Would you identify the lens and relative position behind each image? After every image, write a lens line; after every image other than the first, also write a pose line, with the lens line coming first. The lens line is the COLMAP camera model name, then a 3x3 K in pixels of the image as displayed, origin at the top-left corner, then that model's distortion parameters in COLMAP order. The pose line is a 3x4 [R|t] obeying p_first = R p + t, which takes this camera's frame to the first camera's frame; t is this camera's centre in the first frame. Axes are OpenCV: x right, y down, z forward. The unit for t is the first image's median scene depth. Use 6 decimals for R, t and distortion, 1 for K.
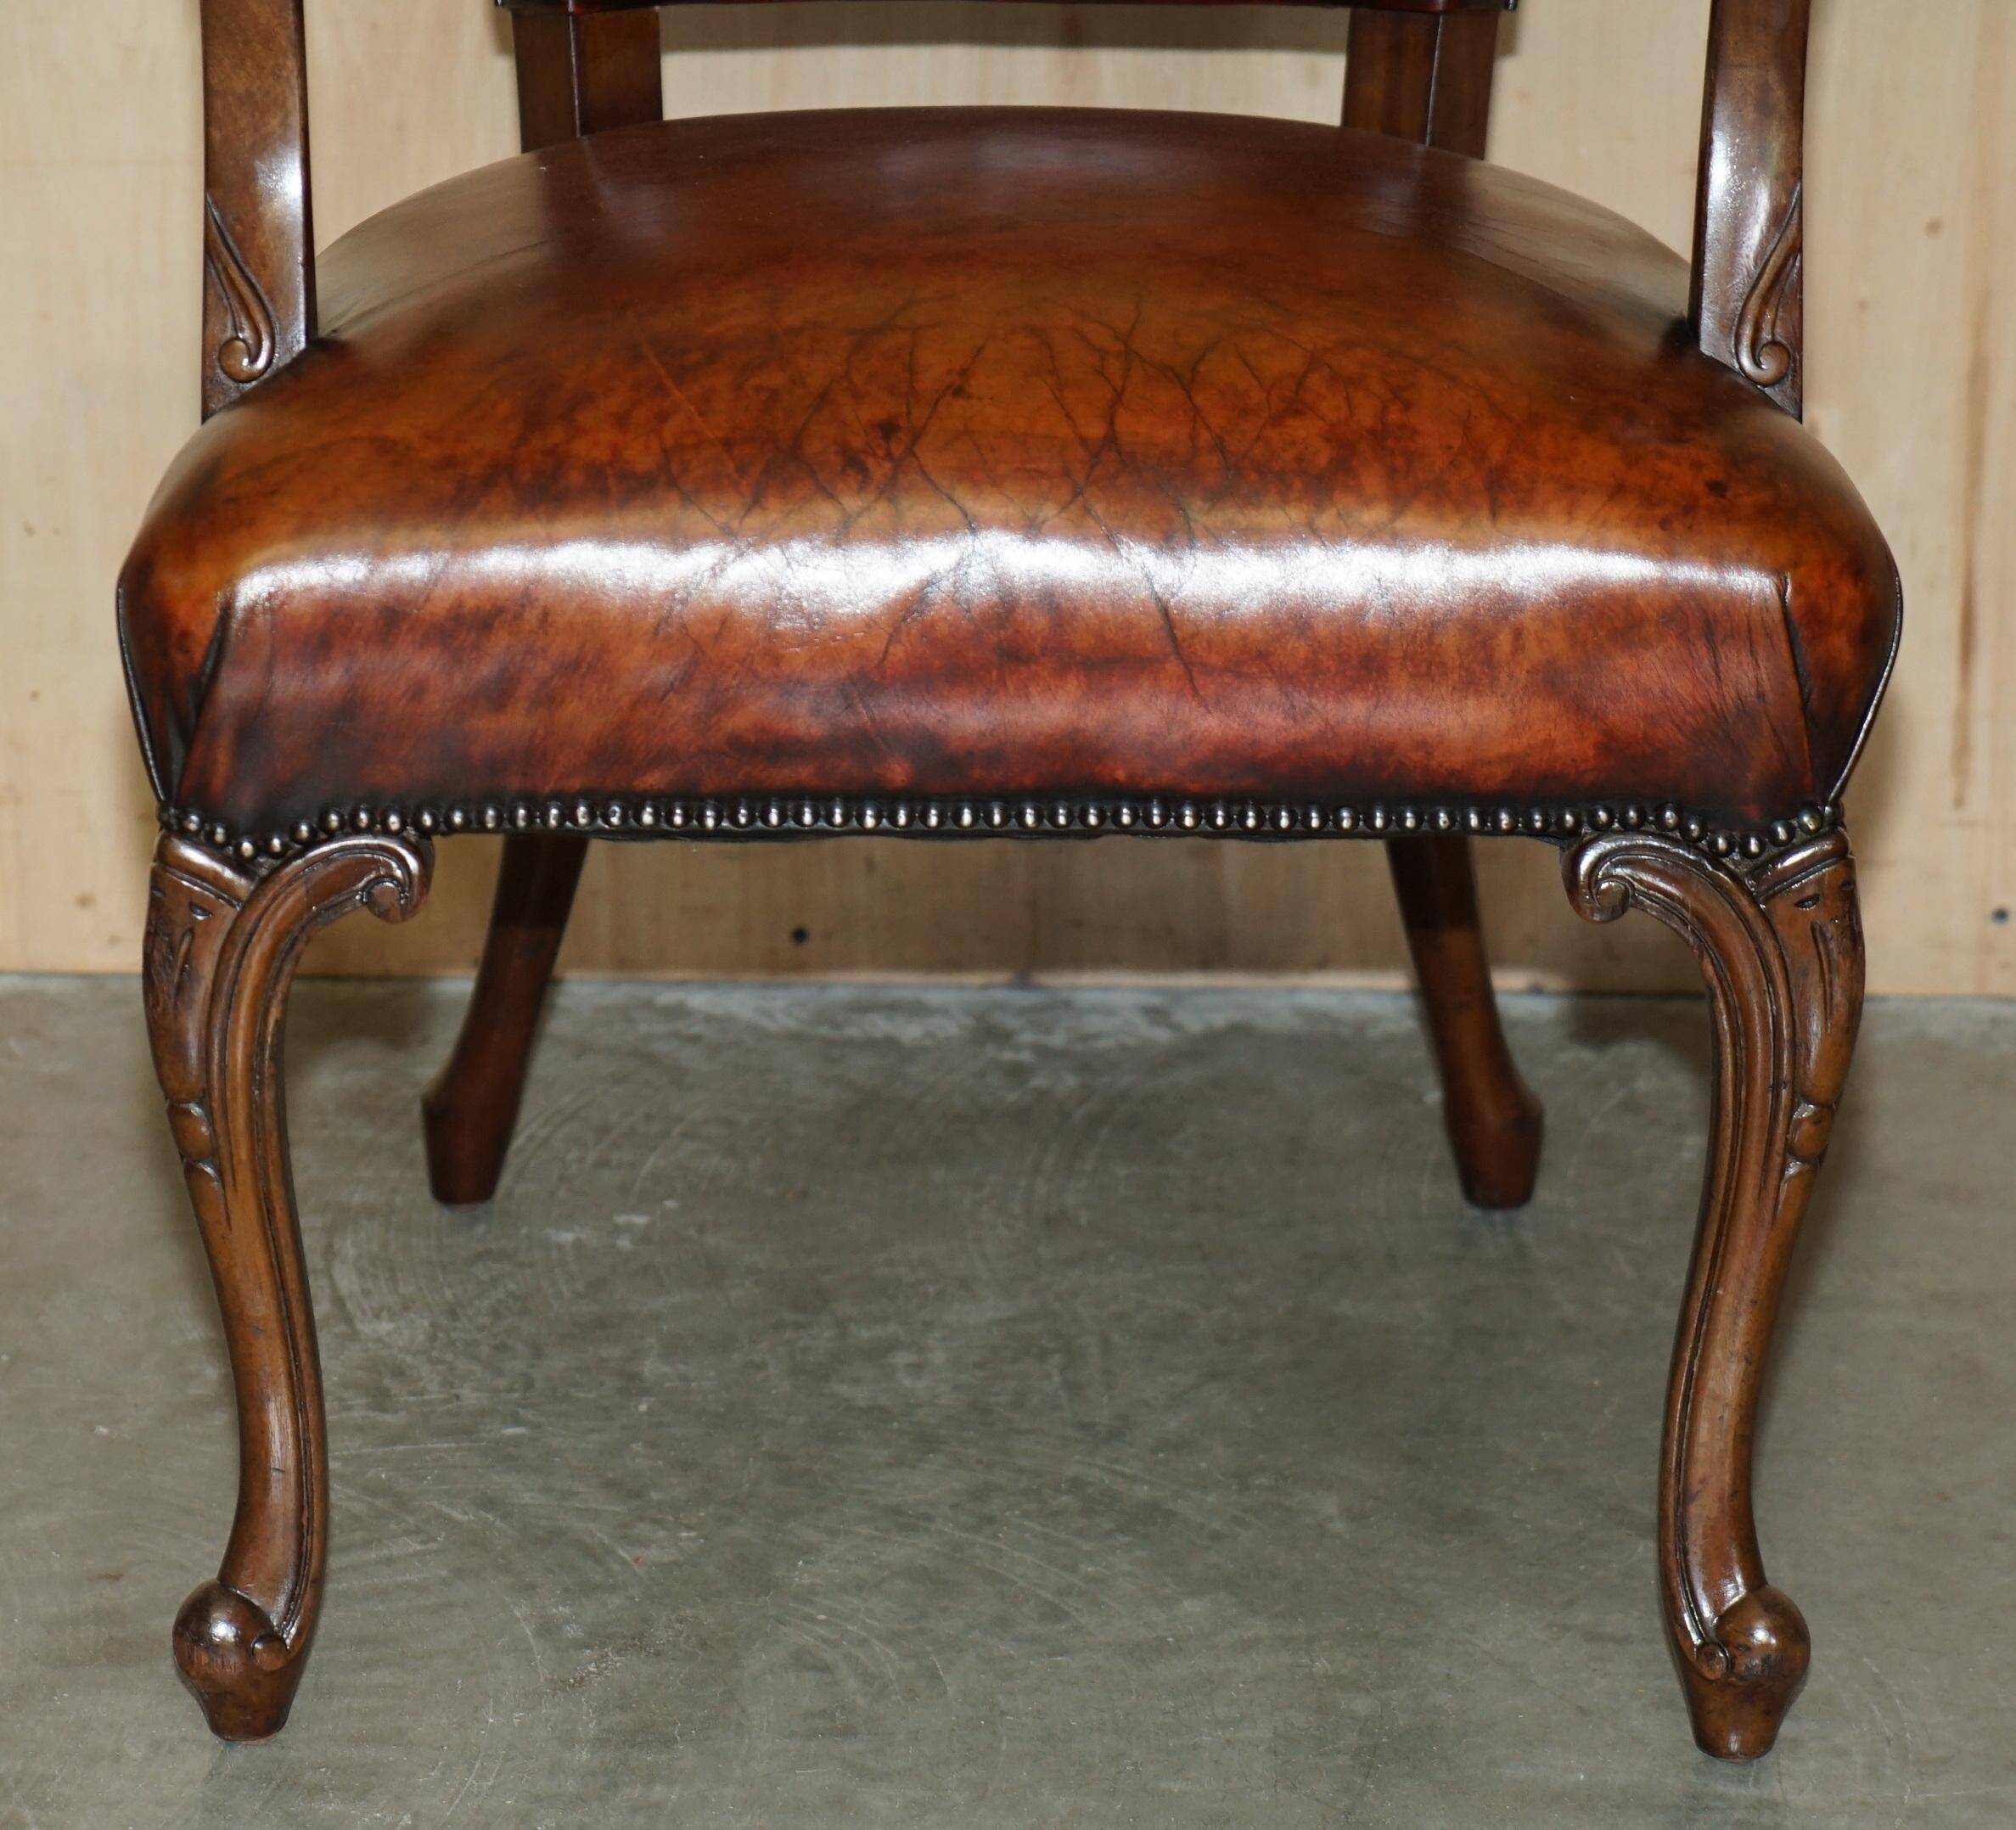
lens RADIAL K [[6592.4, 0, 928.7], [0, 6592.4, 1010.9], [0, 0, 1]] dist [-0.007708, 0.000000]
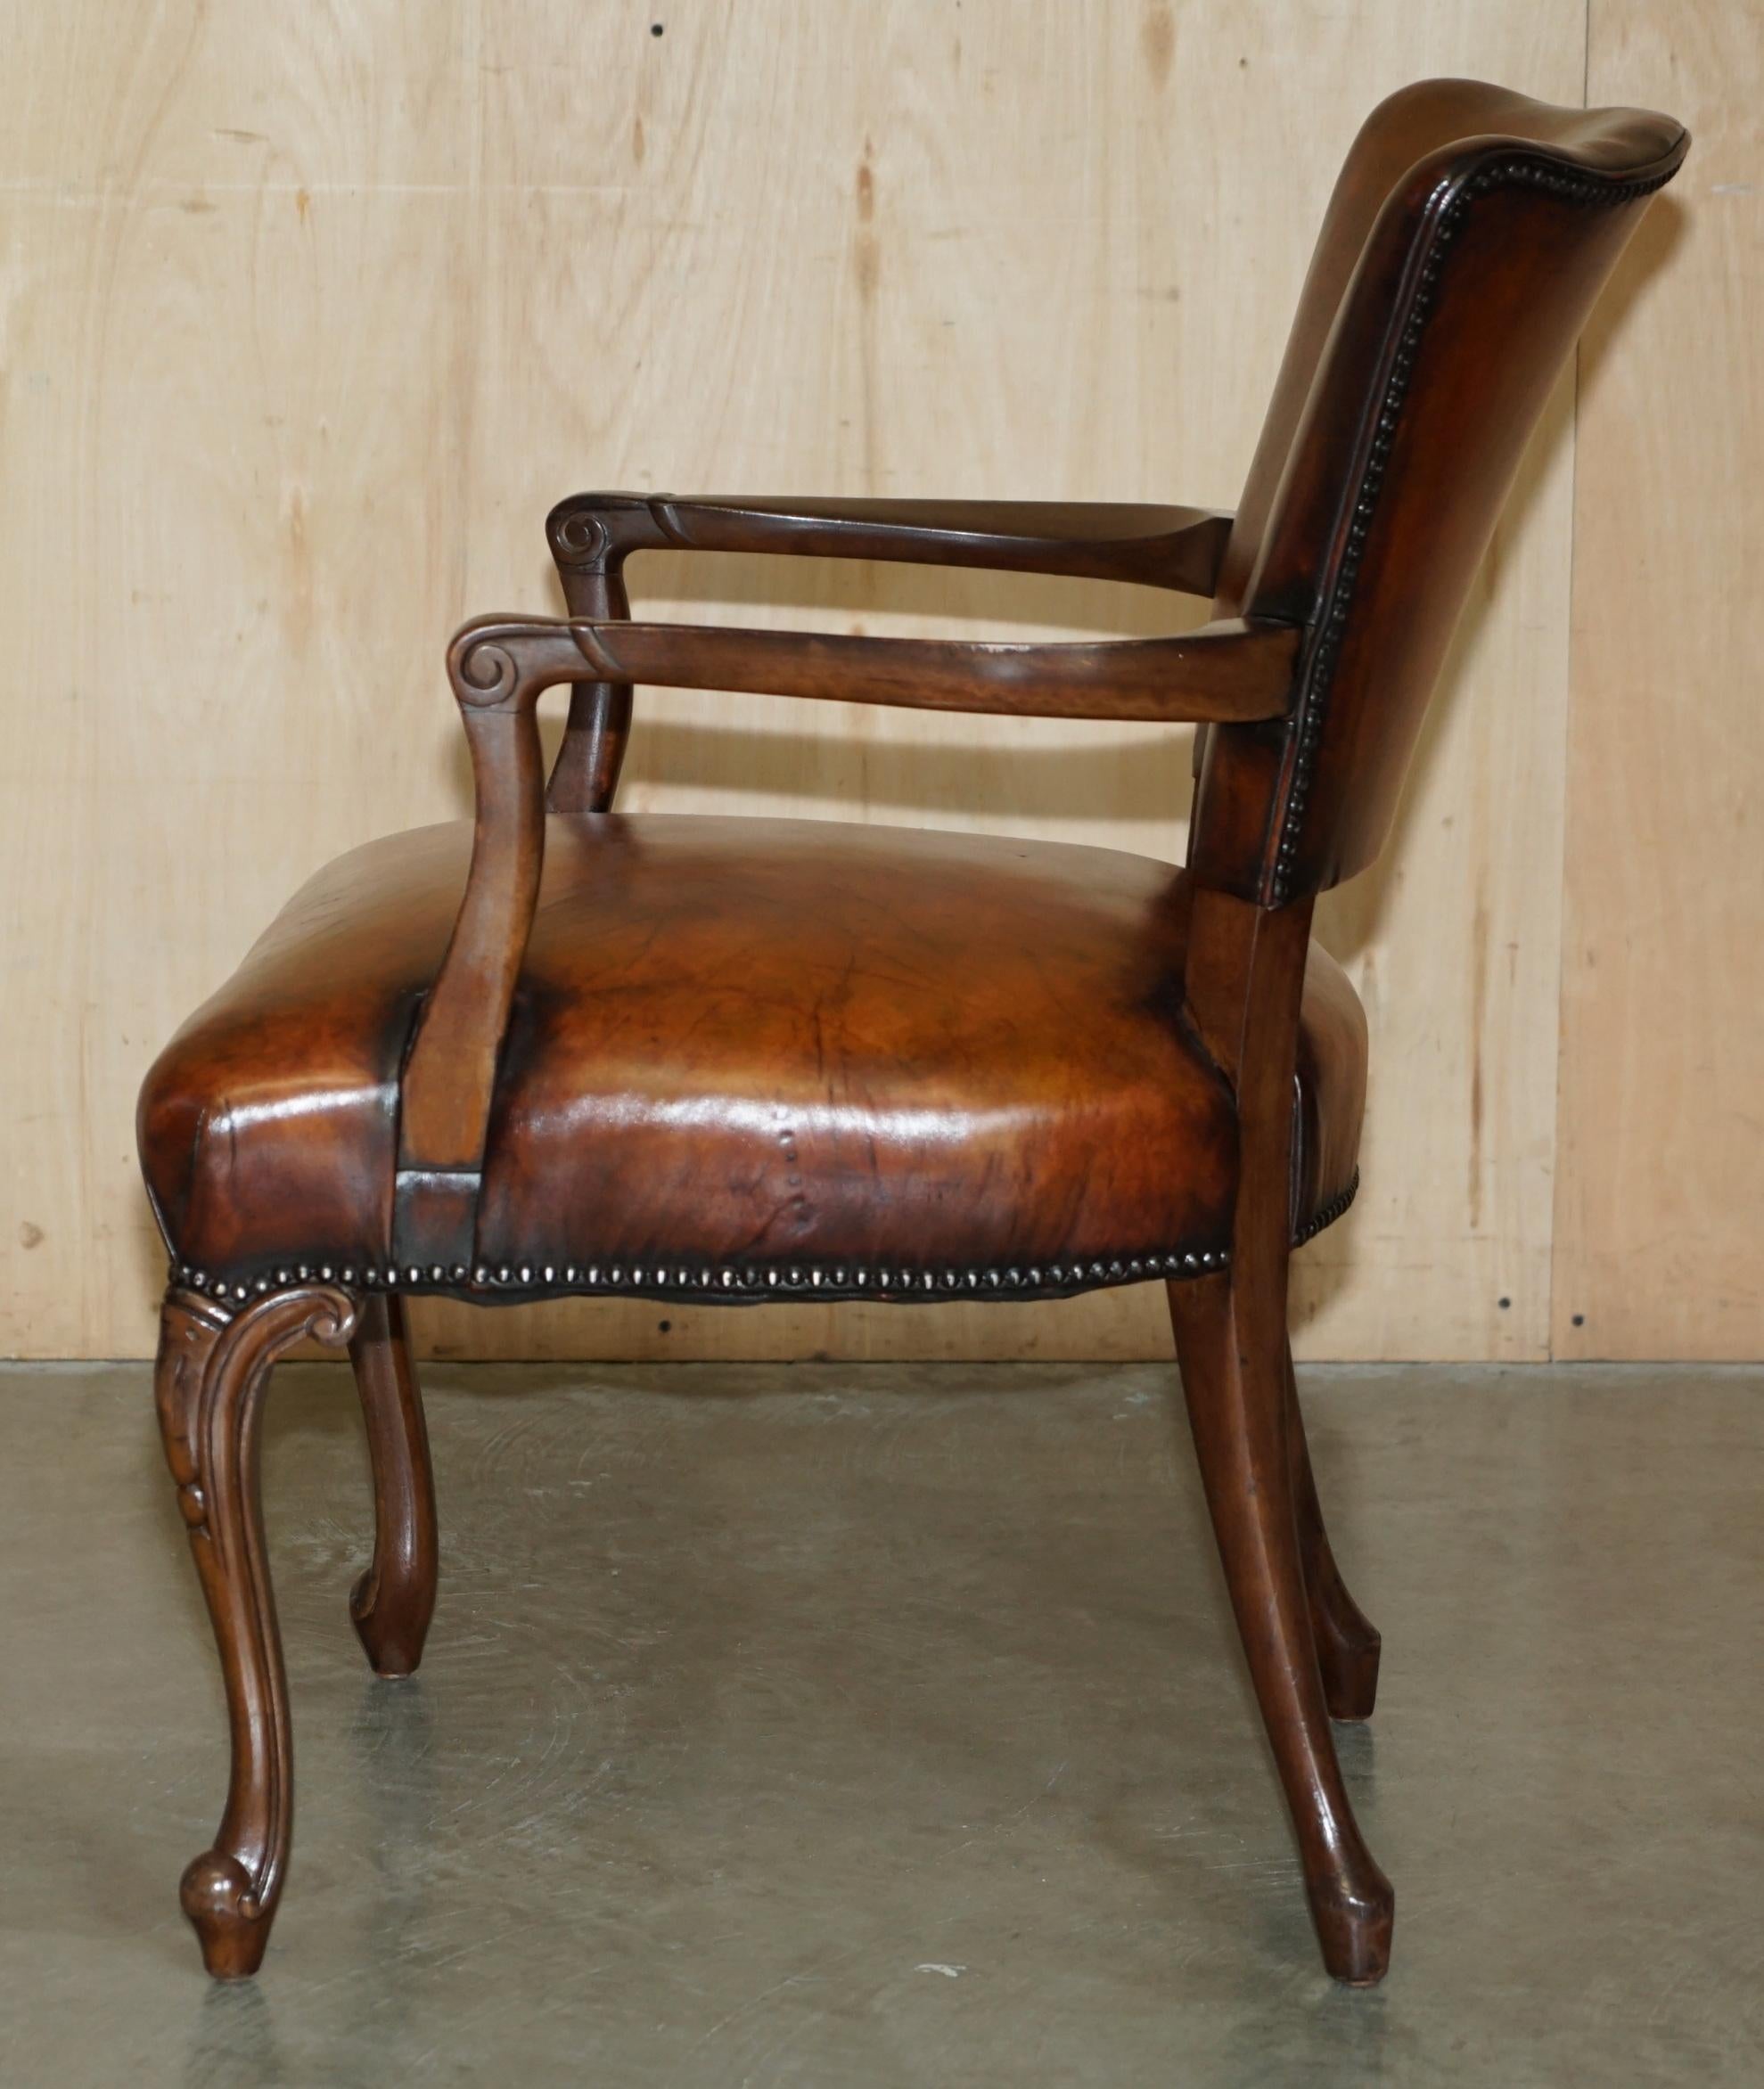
lens RADIAL K [[6705.9, 0, 866.4], [0, 6705.9, 1027.5], [0, 0, 1]] dist [0.008759, 0.000000]
pose [[0.997206, -0.004113, 0.074585, -0.102275], [0.014616, 0.989927, -0.140821, 0.157076], [-0.073255, 0.141518, 0.987222, -0.531380]]
